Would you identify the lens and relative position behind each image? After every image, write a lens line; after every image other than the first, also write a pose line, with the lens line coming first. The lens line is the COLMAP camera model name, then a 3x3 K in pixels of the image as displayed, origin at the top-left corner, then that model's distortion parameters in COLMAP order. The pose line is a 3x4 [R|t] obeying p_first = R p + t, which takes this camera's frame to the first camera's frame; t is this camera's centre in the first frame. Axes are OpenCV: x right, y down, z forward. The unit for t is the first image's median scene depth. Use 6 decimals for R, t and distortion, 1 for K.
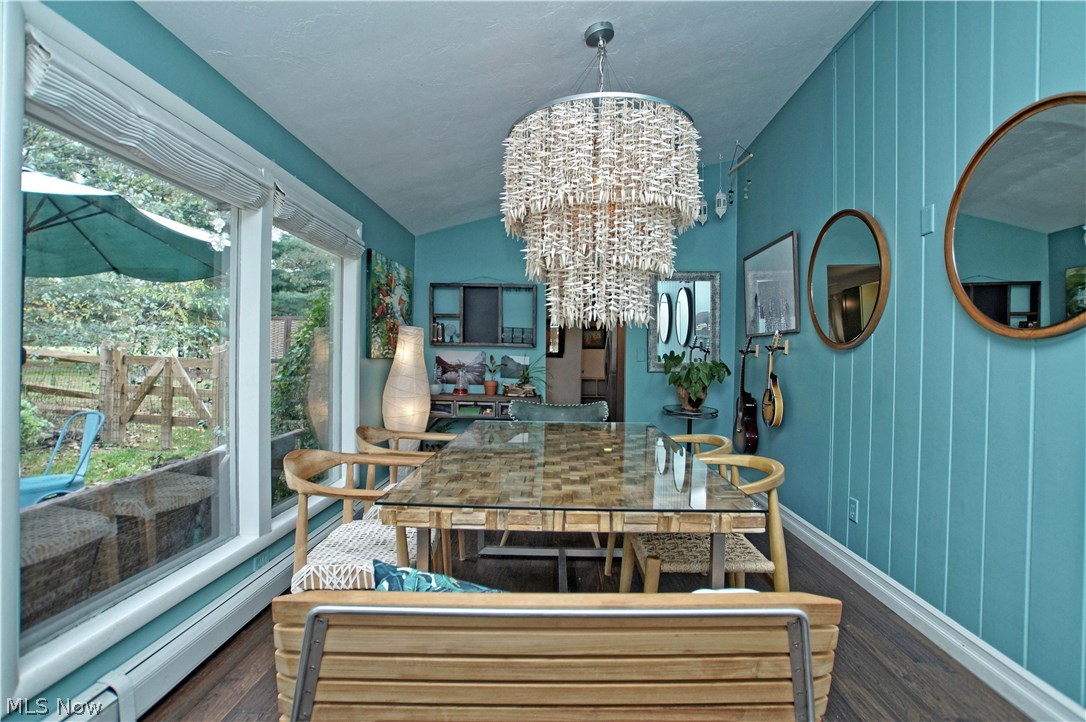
lens RADIAL K [[527.0, 0, 543.0], [0, 527.0, 361.0], [0, 0, 1]] dist [-0.079547, 0.036064]
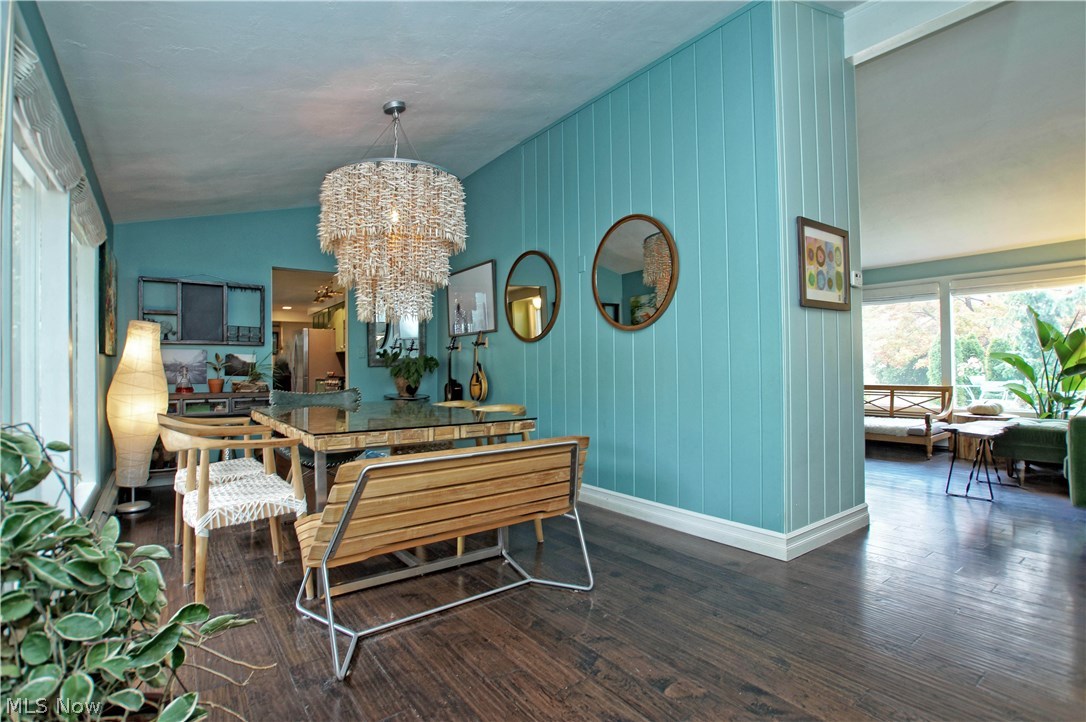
lens RADIAL K [[527.0, 0, 543.0], [0, 527.0, 361.0], [0, 0, 1]] dist [-0.079547, 0.036064]
pose [[0.790804, -0.014854, 0.611889, -0.241580], [0.027220, 0.999570, -0.010913, 0.036870], [-0.611464, 0.025286, 0.790868, -0.176761]]
